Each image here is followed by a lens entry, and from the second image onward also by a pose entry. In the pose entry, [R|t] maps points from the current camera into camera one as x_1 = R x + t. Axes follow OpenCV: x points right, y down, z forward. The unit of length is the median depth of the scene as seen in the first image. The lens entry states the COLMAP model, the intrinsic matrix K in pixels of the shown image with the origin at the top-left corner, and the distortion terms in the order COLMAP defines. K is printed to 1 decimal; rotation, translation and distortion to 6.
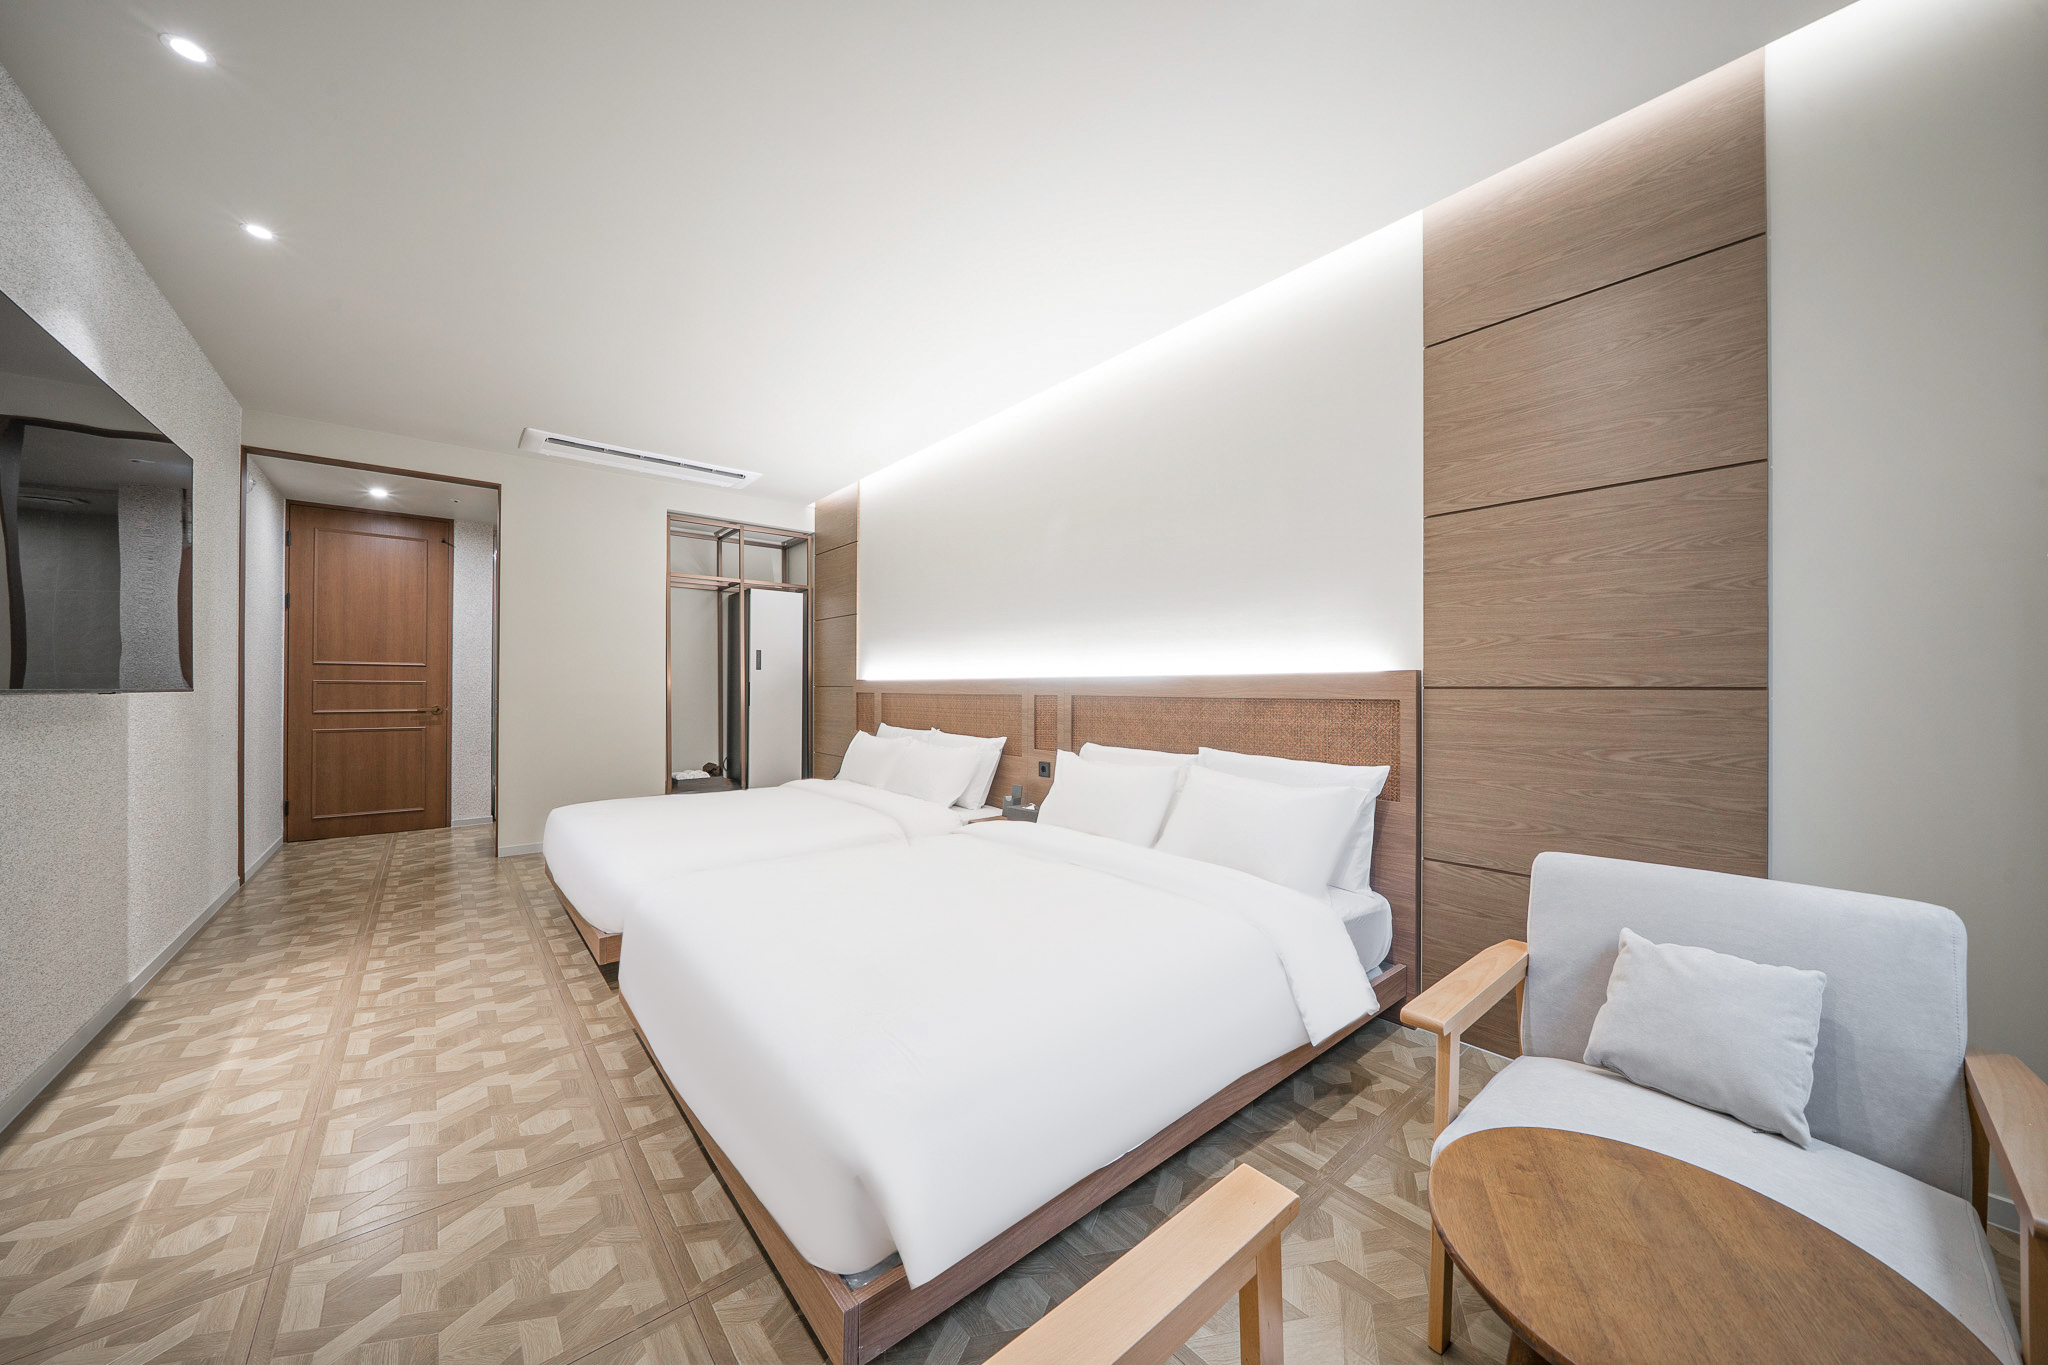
lens RADIAL K [[696.9, 0, 1024.0], [0, 696.9, 682.5], [0, 0, 1]] dist [0.000060, 0.000130]
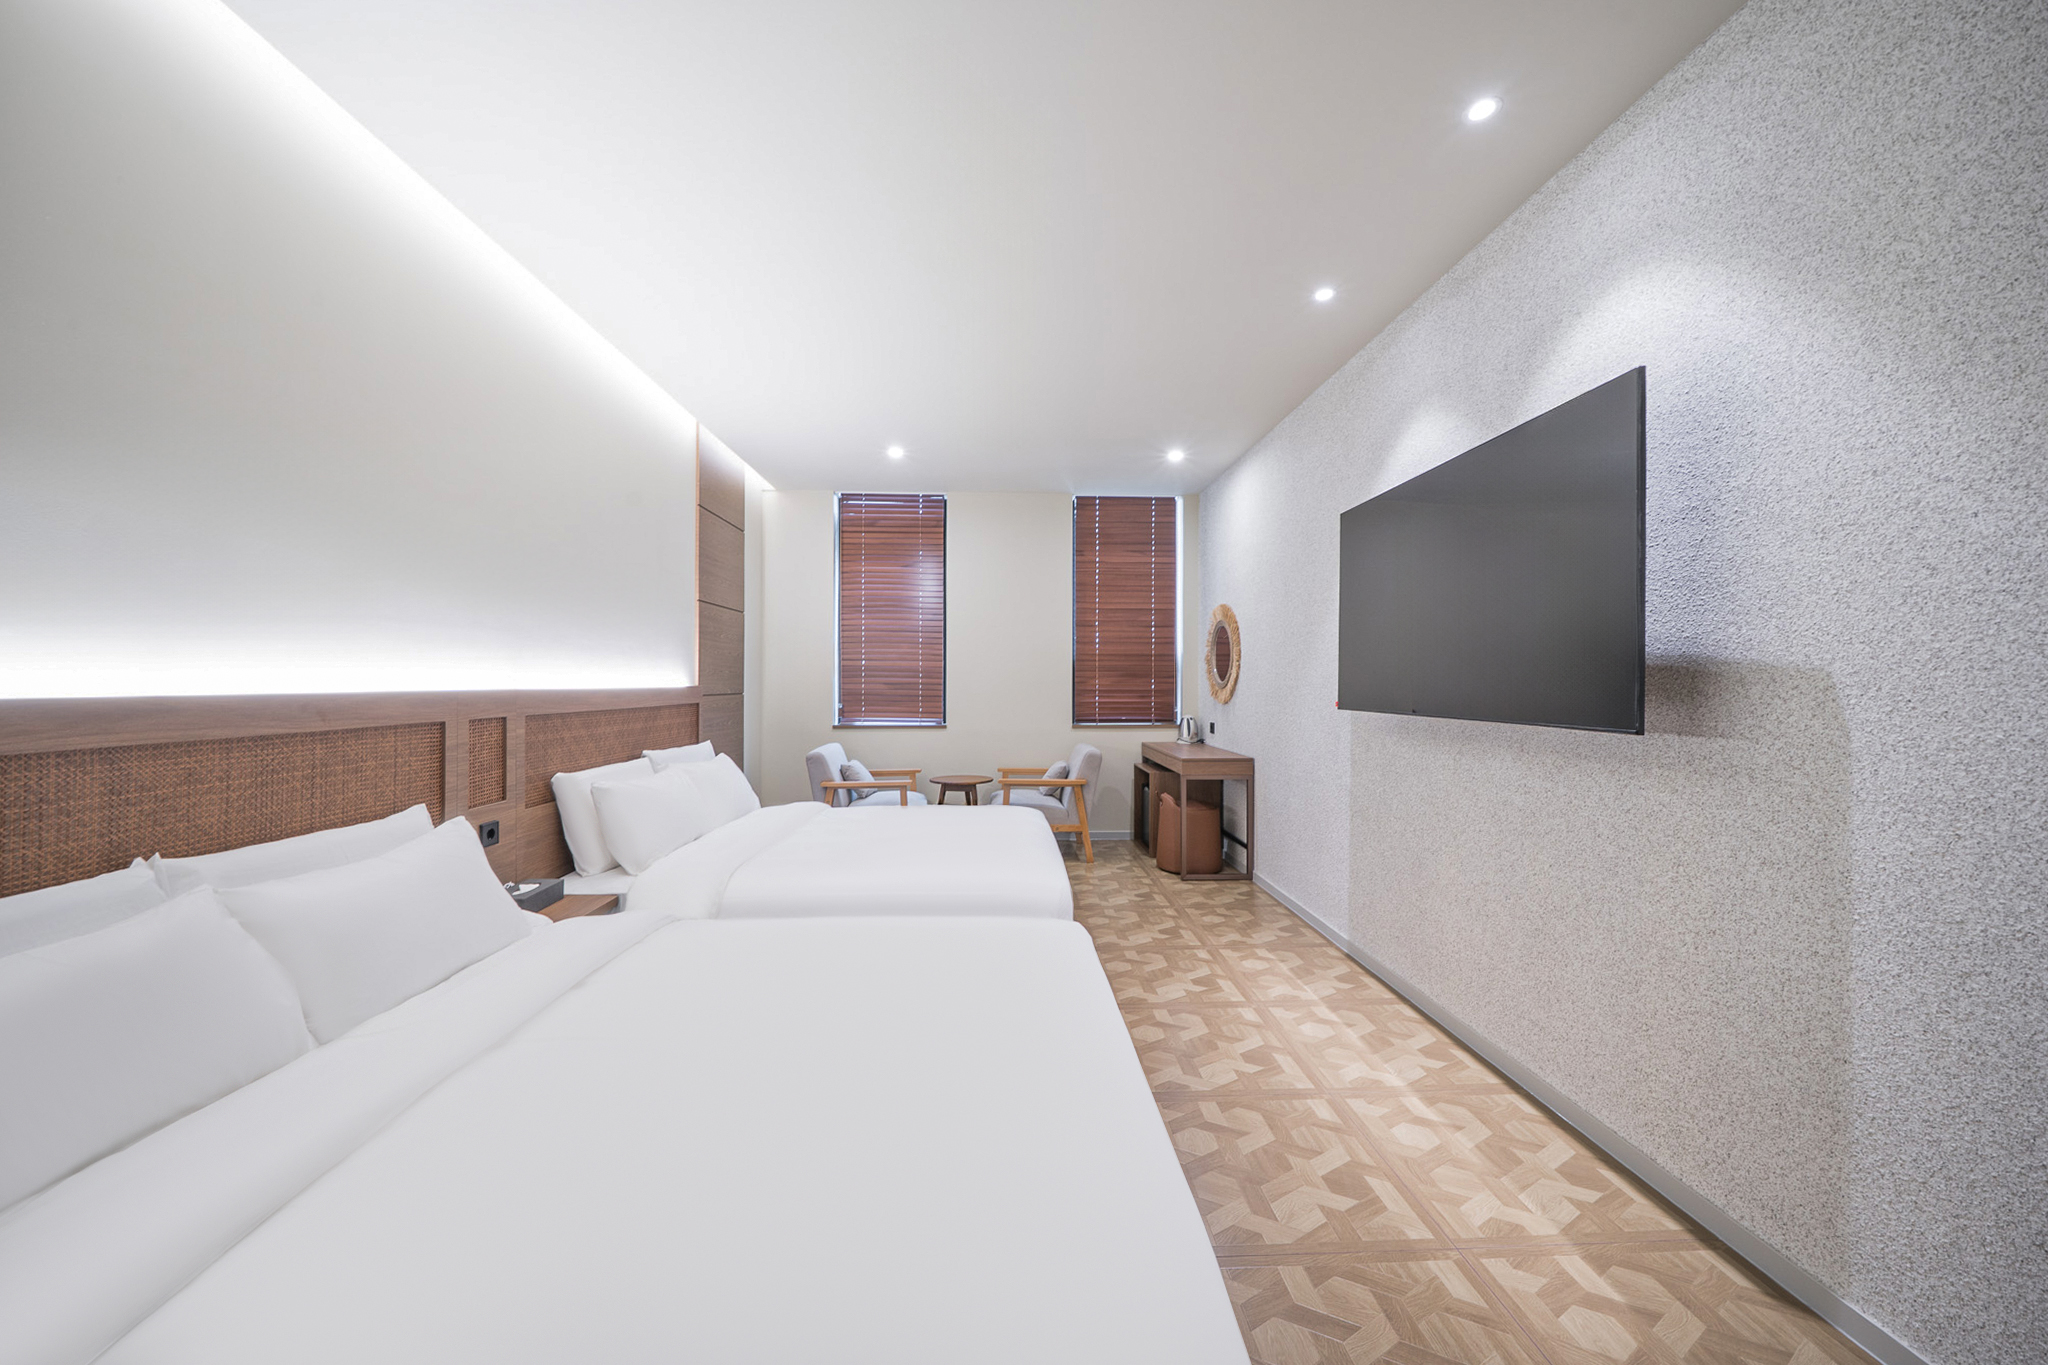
lens RADIAL K [[705.0, 0, 1026.1], [0, 705.0, 687.2], [0, 0, 1]] dist [0.000046, 0.000058]
pose [[-0.788731, -0.007939, 0.614687, -1.192623], [-0.011653, 0.999930, -0.002038, -0.021728], [-0.614628, -0.008770, -0.788768, 1.912296]]
